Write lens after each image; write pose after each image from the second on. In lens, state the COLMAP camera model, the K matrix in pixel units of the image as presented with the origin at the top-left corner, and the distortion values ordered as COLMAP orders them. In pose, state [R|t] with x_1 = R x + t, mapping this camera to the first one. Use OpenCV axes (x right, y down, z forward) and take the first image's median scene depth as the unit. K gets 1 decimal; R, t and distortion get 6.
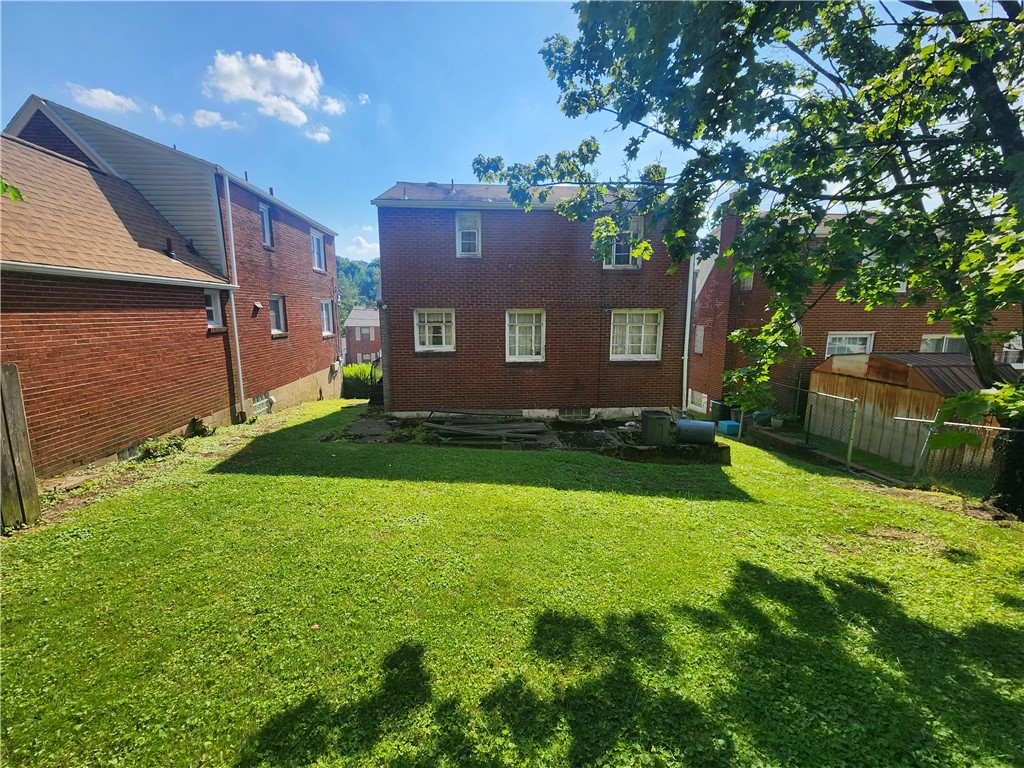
lens RADIAL K [[416.0, 0, 512.0], [0, 416.0, 384.0], [0, 0, 1]] dist [0.000098, -0.000034]
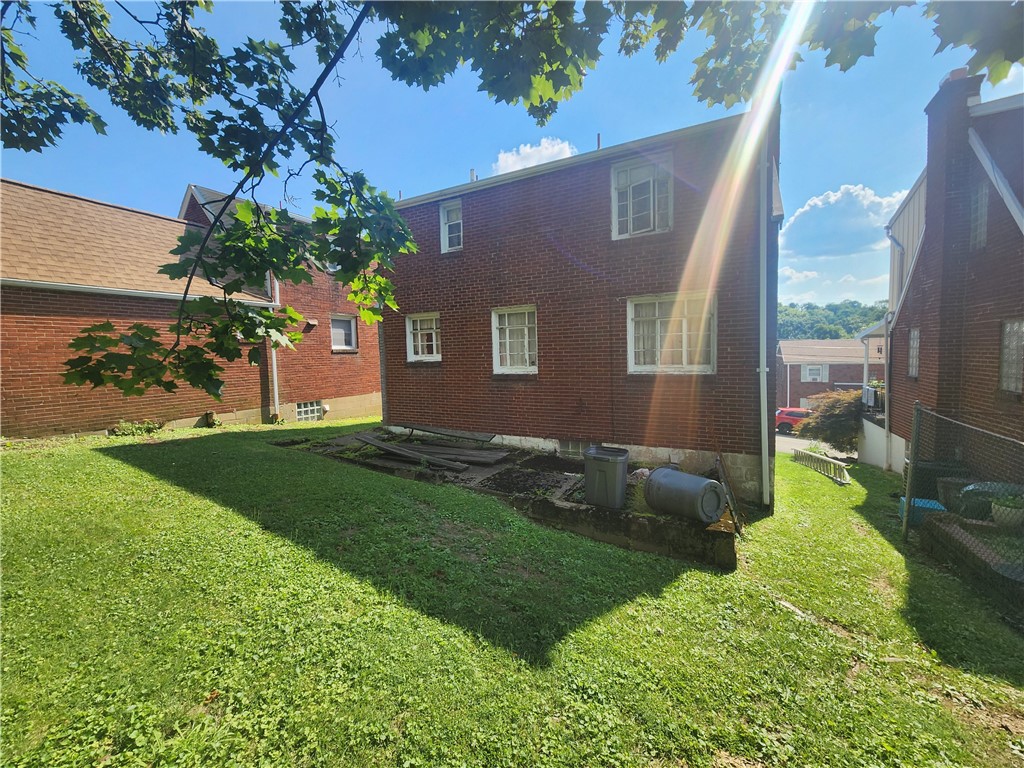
lens RADIAL K [[416.0, 0, 512.0], [0, 416.0, 384.0], [0, 0, 1]] dist [0.000098, -0.000034]
pose [[0.845234, 0.017578, -0.534107, 0.455426], [-0.065837, 0.995270, -0.071433, 0.022153], [0.530325, 0.095542, 0.842394, 0.351650]]
